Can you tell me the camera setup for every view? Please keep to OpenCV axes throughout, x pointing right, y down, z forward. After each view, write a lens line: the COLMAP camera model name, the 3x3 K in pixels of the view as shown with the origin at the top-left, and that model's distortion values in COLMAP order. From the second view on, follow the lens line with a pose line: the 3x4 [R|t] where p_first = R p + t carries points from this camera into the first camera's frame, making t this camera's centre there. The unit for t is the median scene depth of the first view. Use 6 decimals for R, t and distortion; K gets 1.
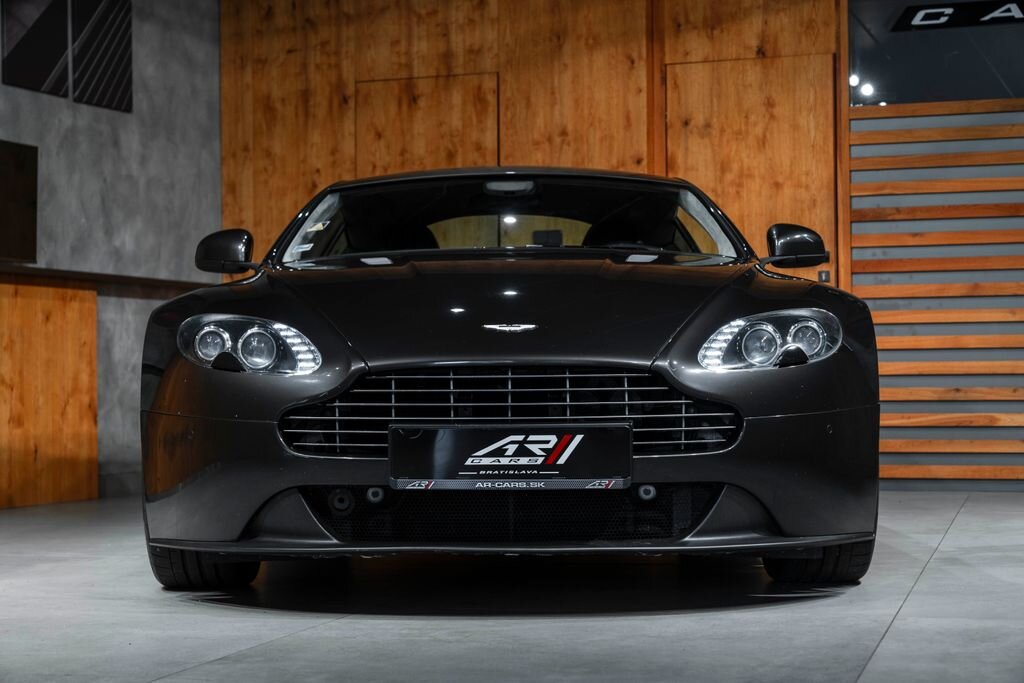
lens RADIAL K [[2030.7, 0, 519.8], [0, 2030.7, 337.2], [0, 0, 1]] dist [-0.003660, 0.000000]
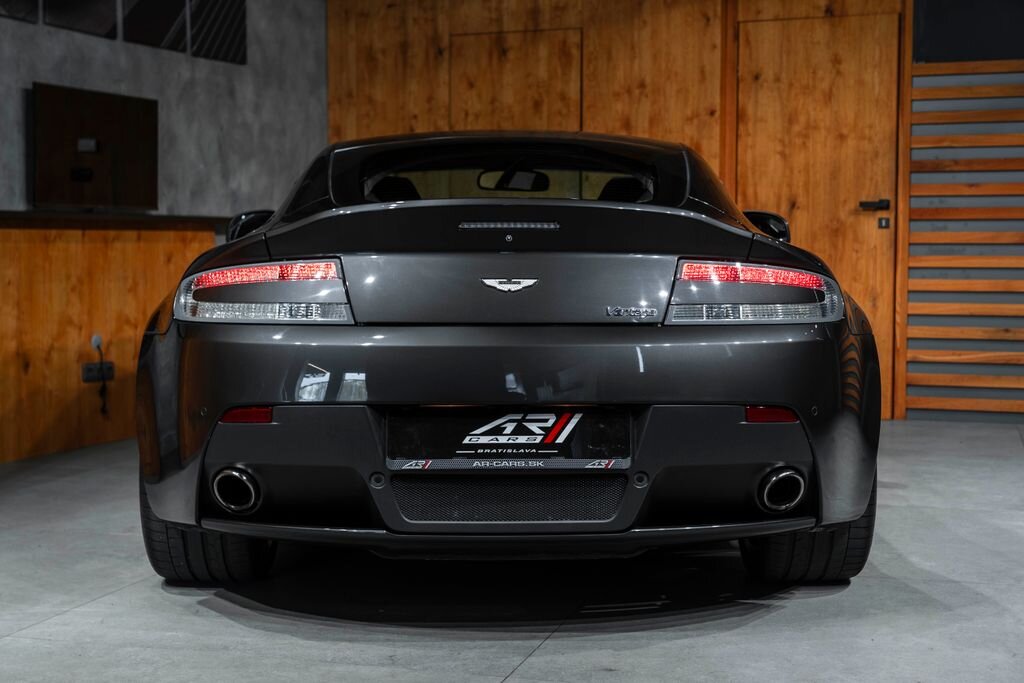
lens RADIAL K [[1547.2, 0, 510.8], [0, 1547.2, 346.4], [0, 0, 1]] dist [0.012504, 0.000000]
pose [[0.999627, 0.010957, -0.025014, -0.027504], [-0.008669, 0.995919, 0.089832, -0.036811], [0.025896, -0.089582, 0.995643, 0.167801]]
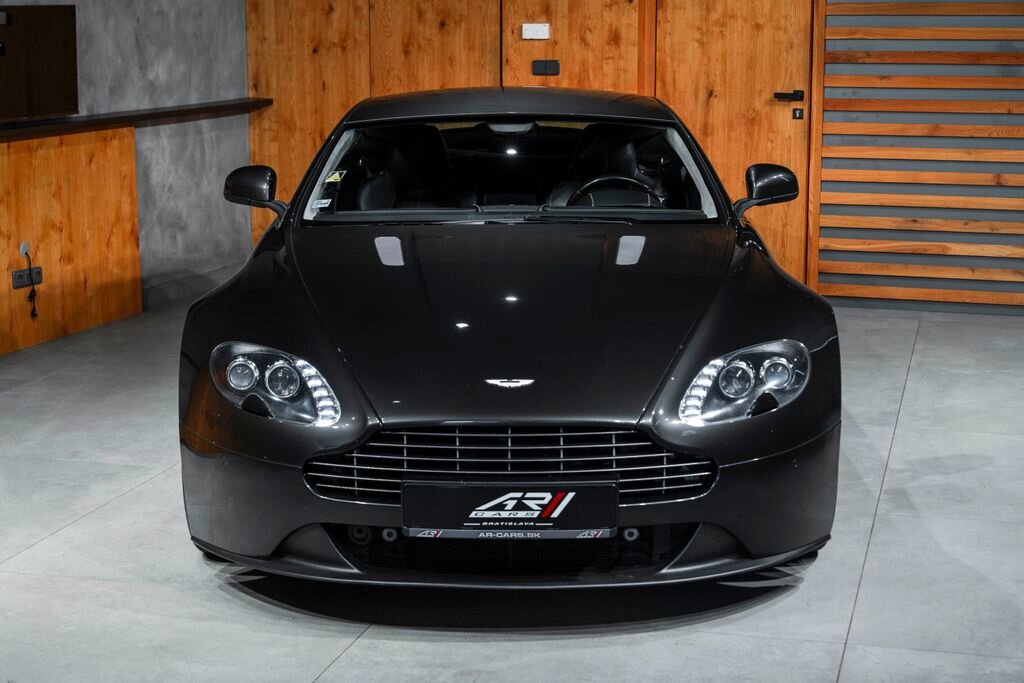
lens RADIAL K [[1816.6, 0, 511.4], [0, 1816.6, 343.2], [0, 0, 1]] dist [-0.016800, 0.000000]
pose [[0.999972, 0.006714, -0.003330, -0.000462], [-0.005873, 0.978014, 0.208457, -0.111995], [0.004657, -0.208432, 0.978026, 0.016819]]
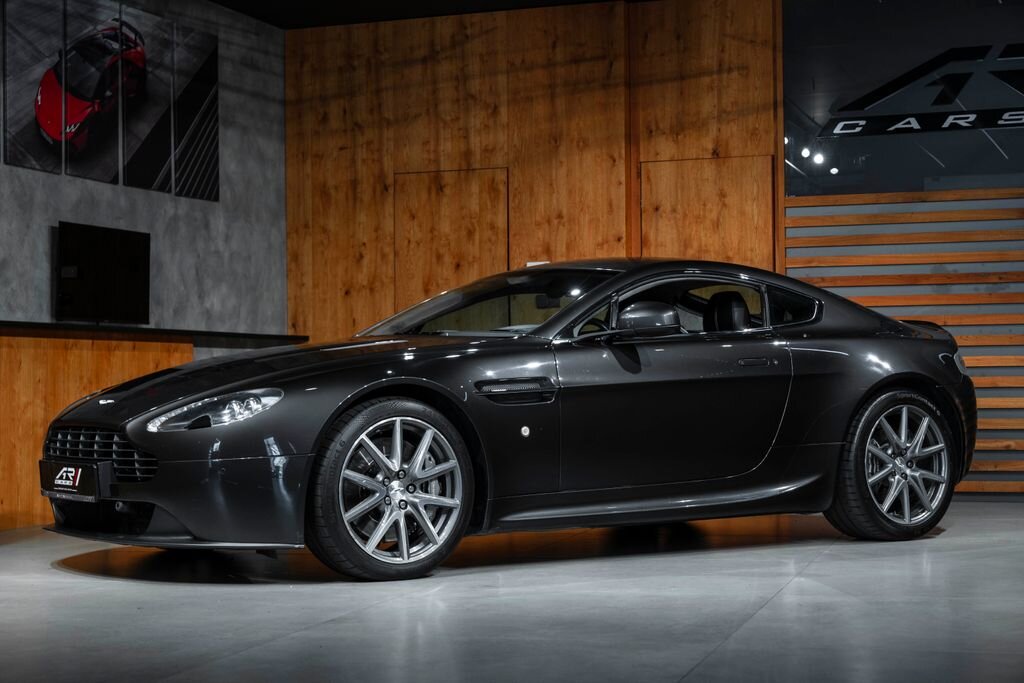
lens RADIAL K [[1878.9, 0, 512.2], [0, 1878.9, 346.1], [0, 0, 1]] dist [-0.034603, 0.000000]
pose [[0.999968, -0.000544, -0.007984, 0.001420], [0.000543, 1.000000, -0.000084, -0.020673], [0.007984, 0.000079, 0.999968, -0.174166]]
